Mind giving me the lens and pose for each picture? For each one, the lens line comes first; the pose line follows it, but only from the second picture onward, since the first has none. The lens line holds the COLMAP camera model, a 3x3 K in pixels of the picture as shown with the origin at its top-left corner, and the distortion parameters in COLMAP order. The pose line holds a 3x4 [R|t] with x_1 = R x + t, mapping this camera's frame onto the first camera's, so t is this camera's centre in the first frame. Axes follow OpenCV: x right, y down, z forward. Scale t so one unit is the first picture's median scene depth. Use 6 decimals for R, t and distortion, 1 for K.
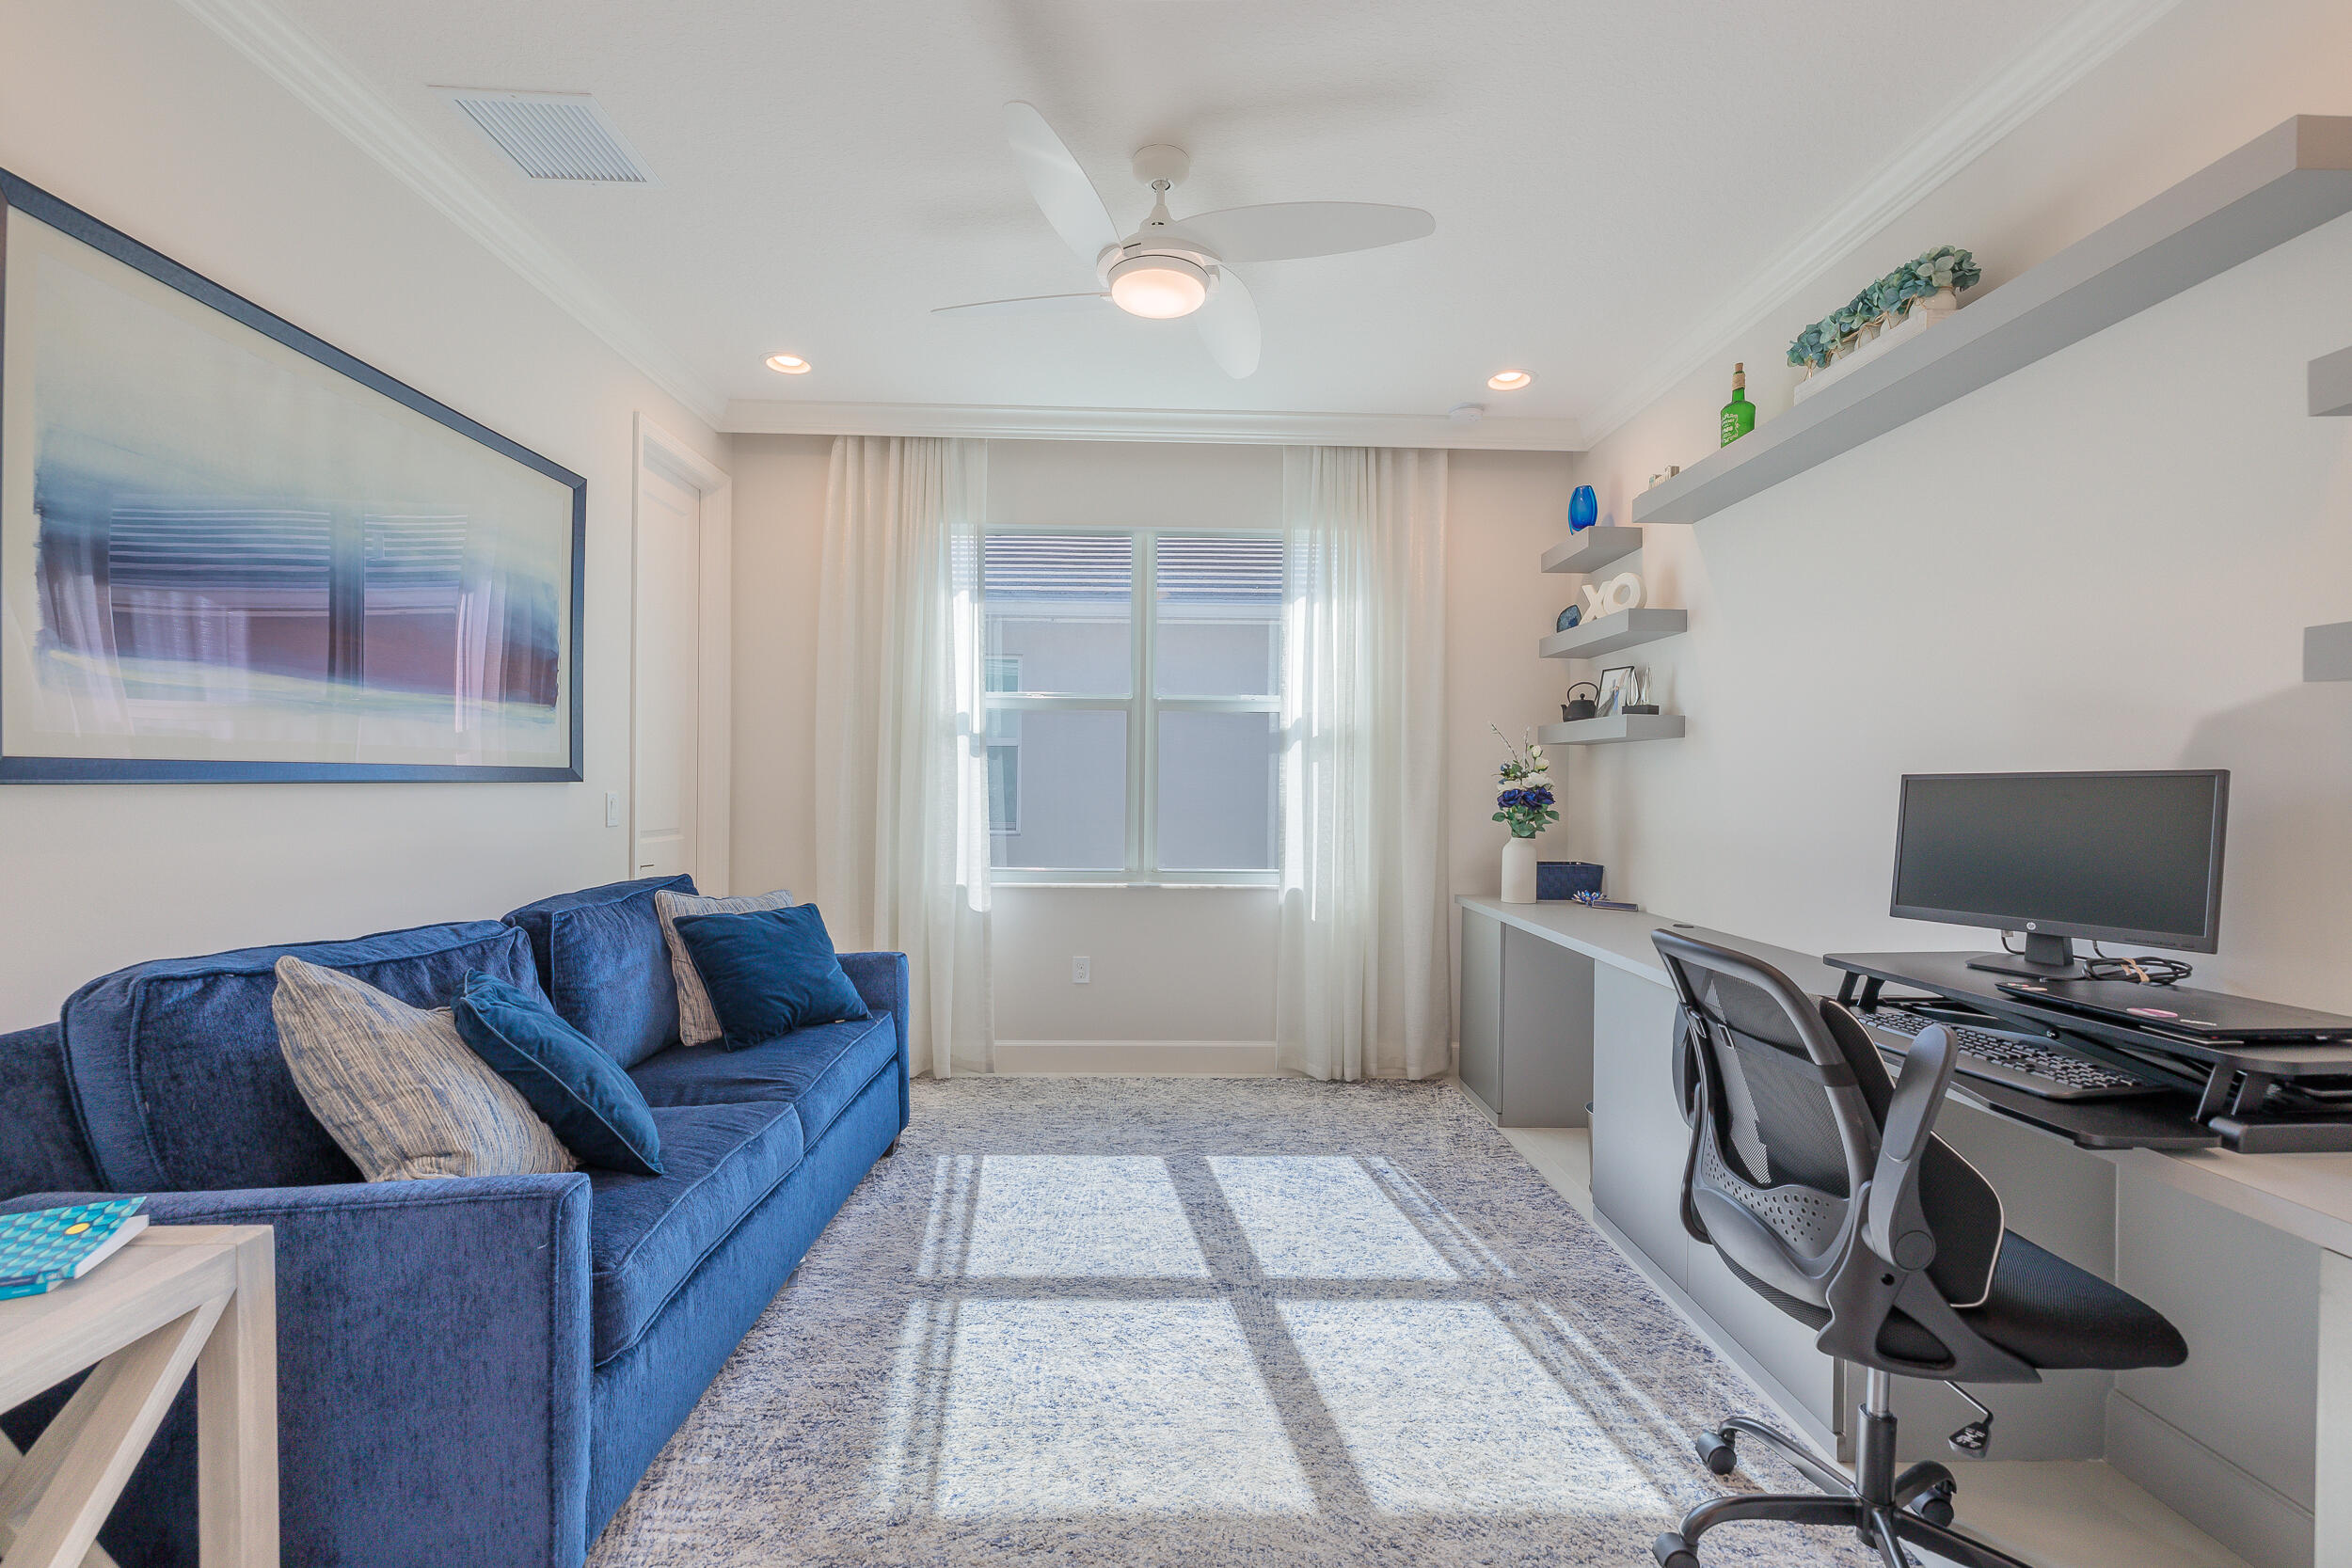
lens RADIAL K [[997.5, 0, 1199.0], [0, 997.5, 785.6], [0, 0, 1]] dist [-0.000226, 0.000414]
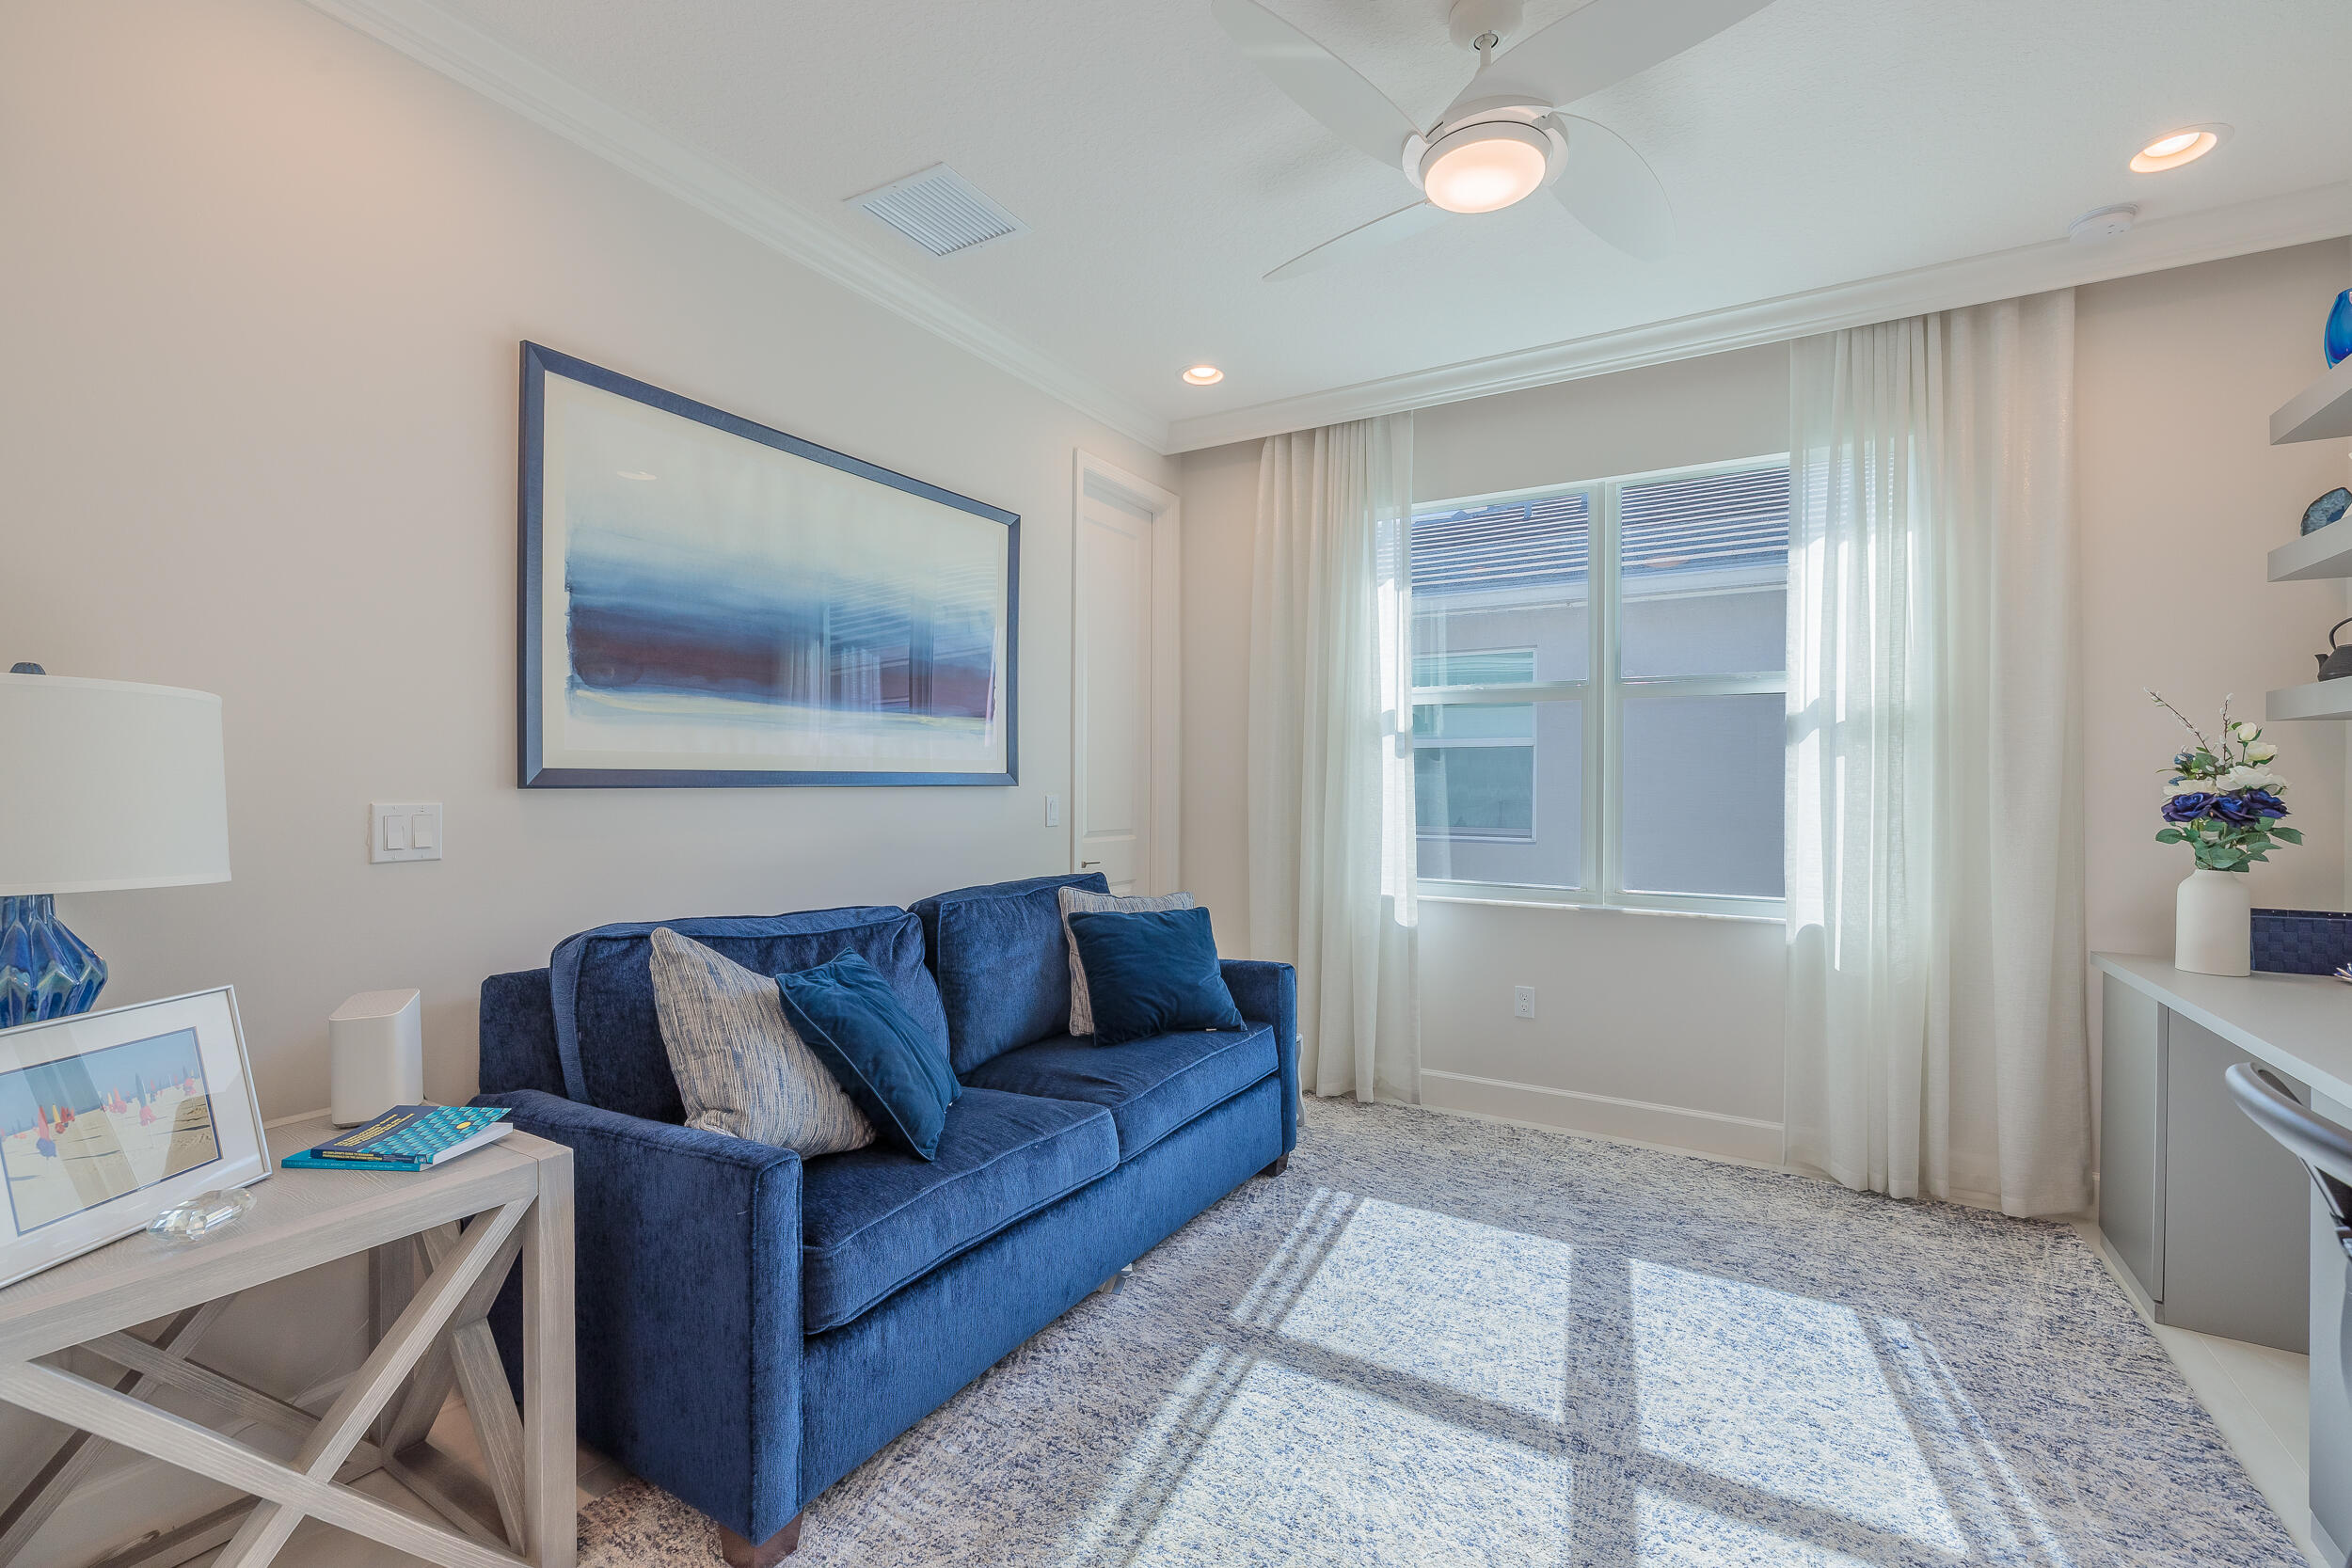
lens RADIAL K [[1014.2, 0, 1176.0], [0, 1014.2, 784.0], [0, 0, 1]] dist [-0.001175, -0.000056]
pose [[0.843550, -0.004531, -0.537031, 0.171809], [0.001556, 0.999981, -0.005992, 0.001281], [0.537048, 0.004218, 0.843541, 0.164979]]
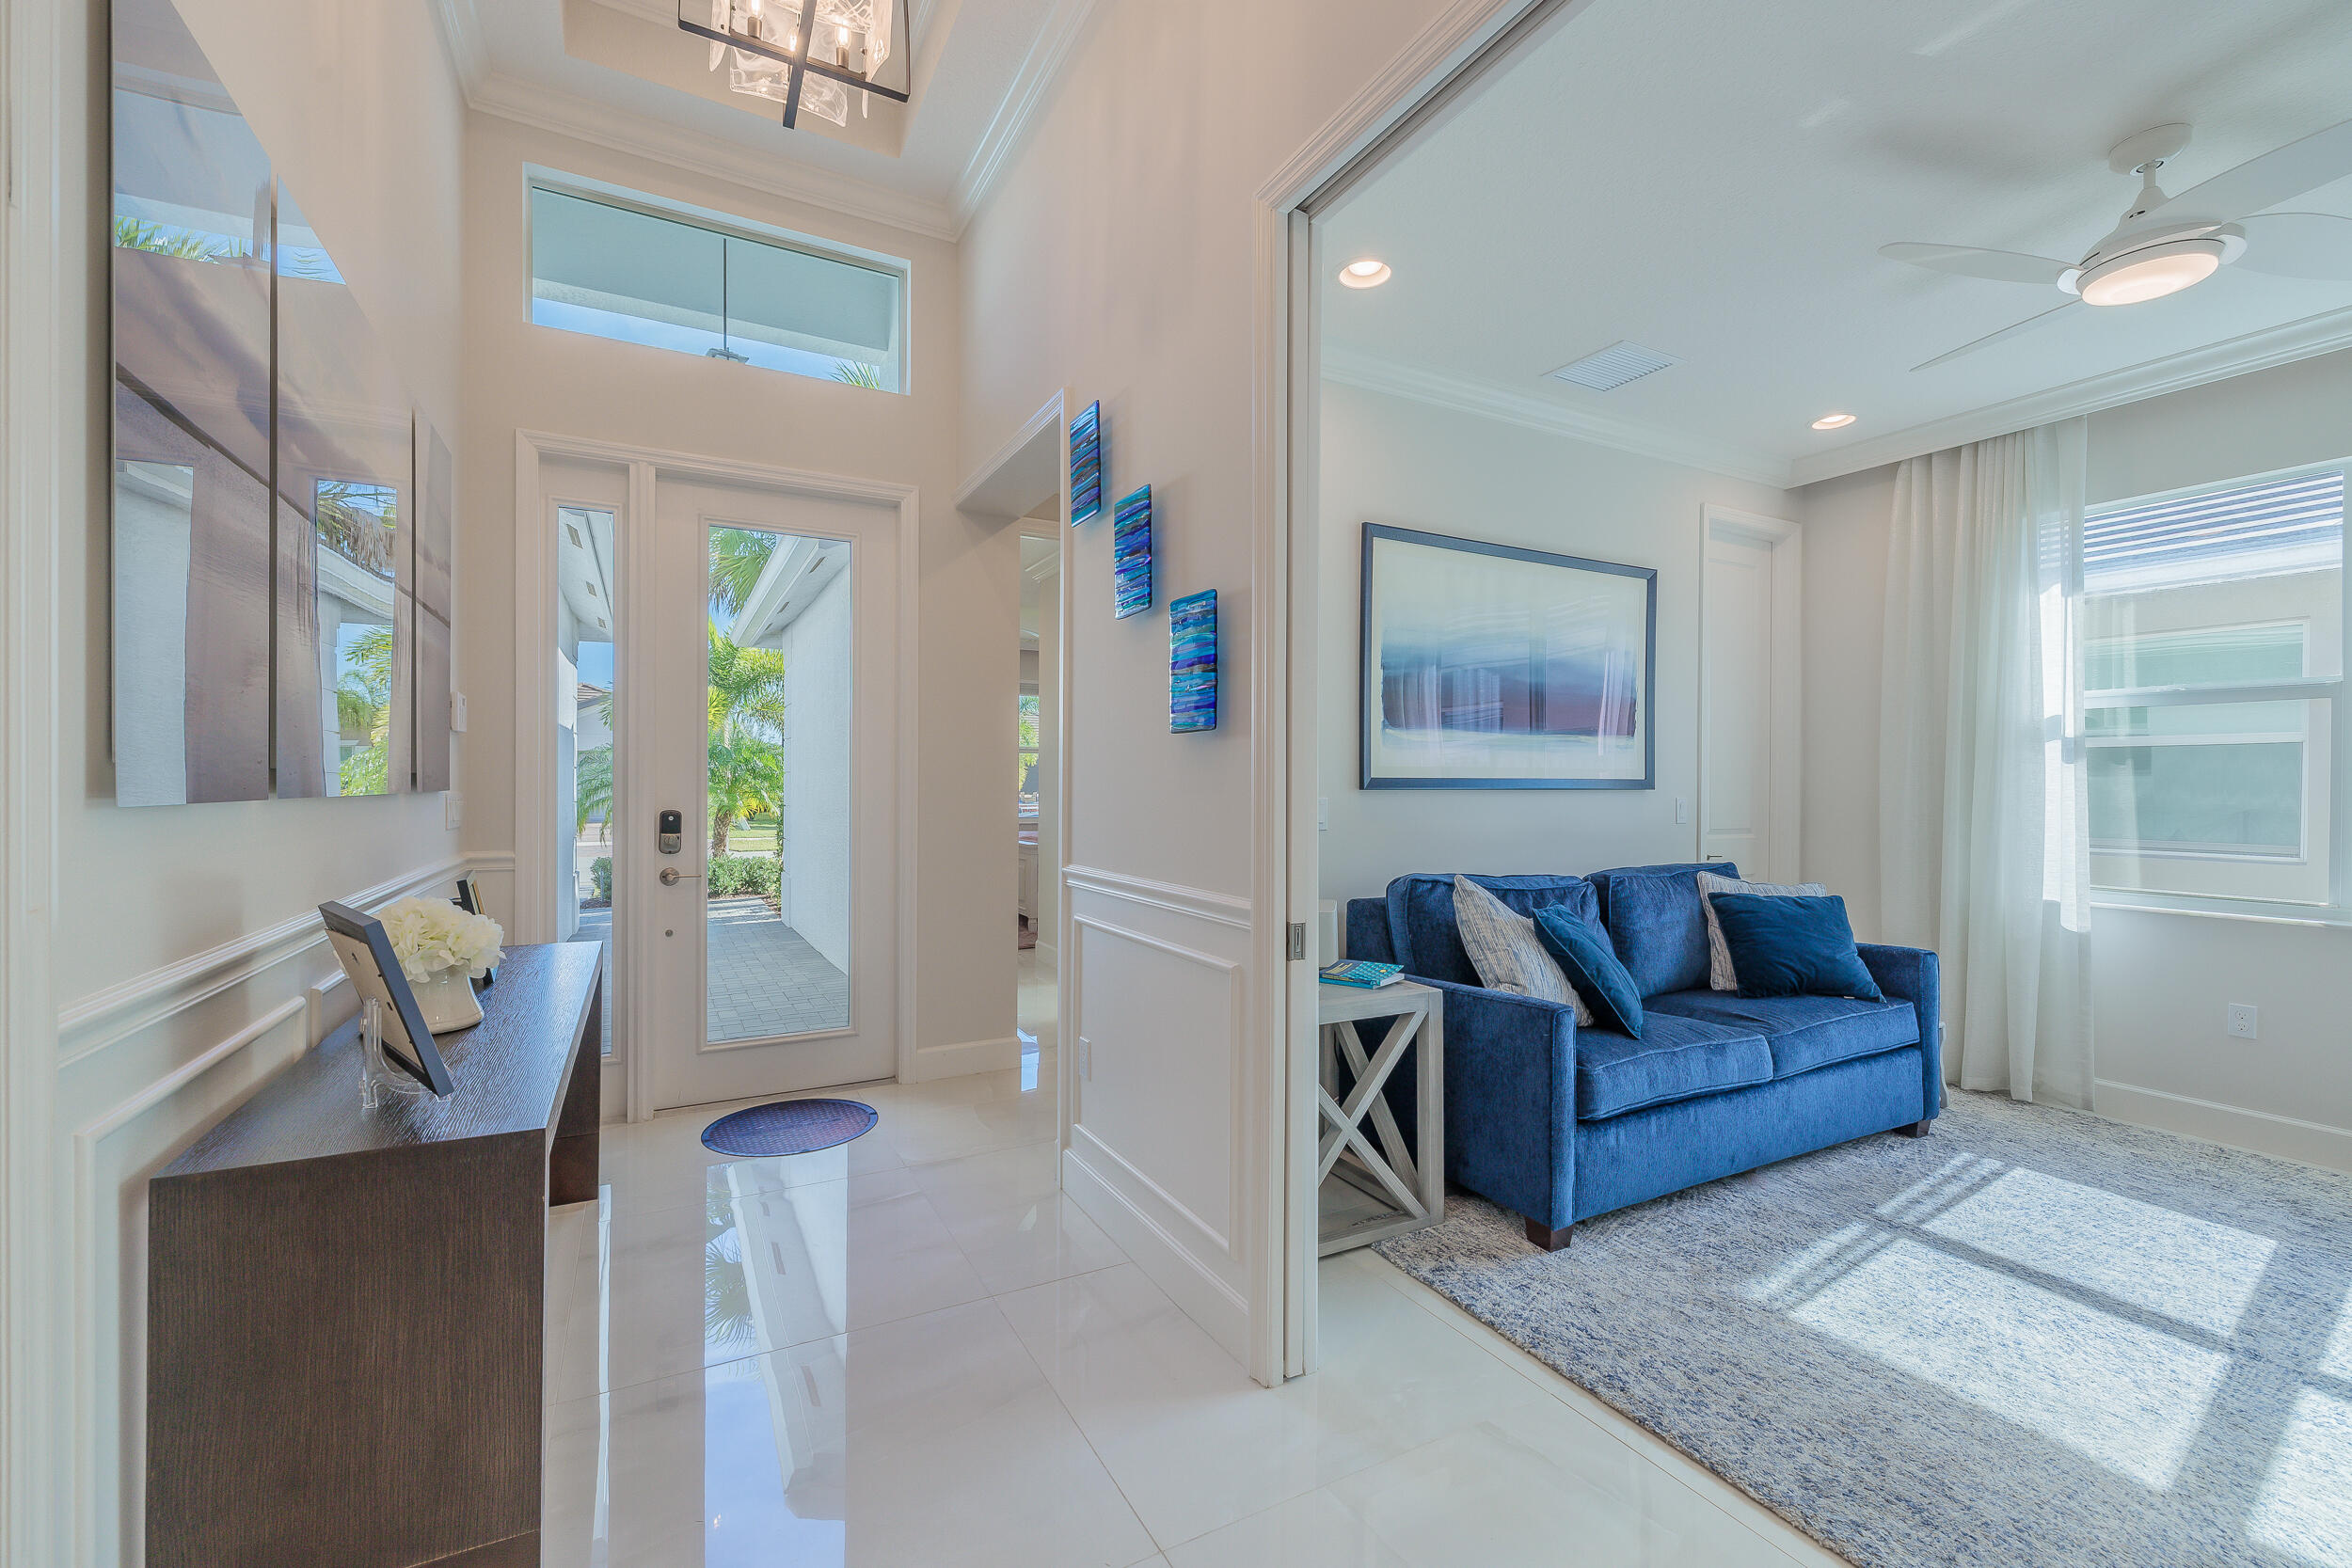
lens RADIAL K [[969.8, 0, 1179.9], [0, 969.8, 786.3], [0, 0, 1]] dist [0.000299, -0.000051]
pose [[0.450978, -0.003622, -0.892528, 0.341676], [-0.004875, 0.999967, -0.006521, 0.004170], [0.892522, 0.007292, 0.450945, -0.229025]]
